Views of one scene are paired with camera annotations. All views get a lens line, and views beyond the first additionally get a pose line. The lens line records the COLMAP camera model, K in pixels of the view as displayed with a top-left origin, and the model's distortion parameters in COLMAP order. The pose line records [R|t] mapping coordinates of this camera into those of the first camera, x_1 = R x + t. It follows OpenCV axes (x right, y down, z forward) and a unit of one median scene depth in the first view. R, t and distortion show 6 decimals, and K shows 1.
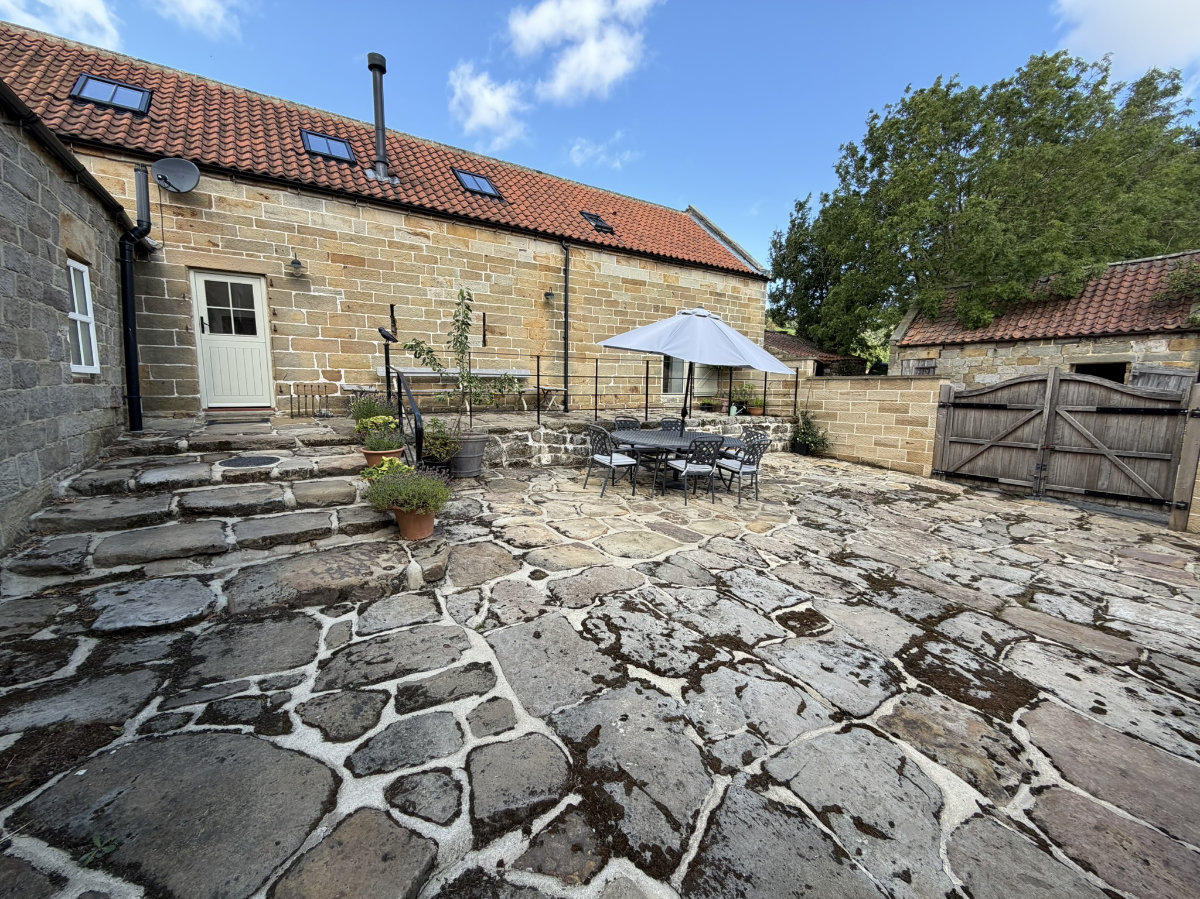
lens RADIAL K [[477.3, 0, 597.7], [0, 477.3, 448.4], [0, 0, 1]] dist [0.000207, 0.000405]
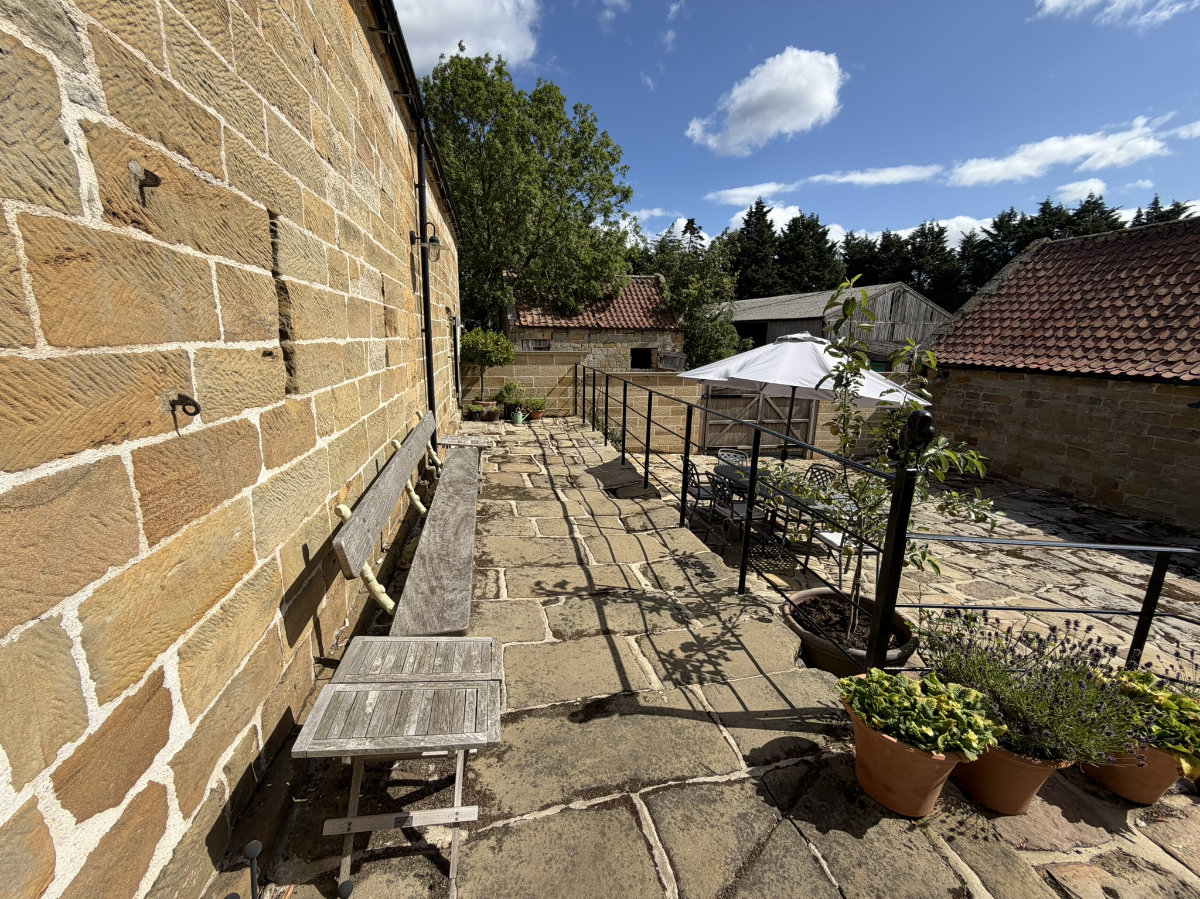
lens RADIAL K [[477.3, 0, 594.3], [0, 477.3, 445.6], [0, 0, 1]] dist [0.000207, 0.000405]
pose [[0.374362, -0.205920, 0.904130, -0.666867], [0.109755, 0.978017, 0.177303, -0.263141], [-0.920765, 0.032857, 0.388733, 0.927090]]
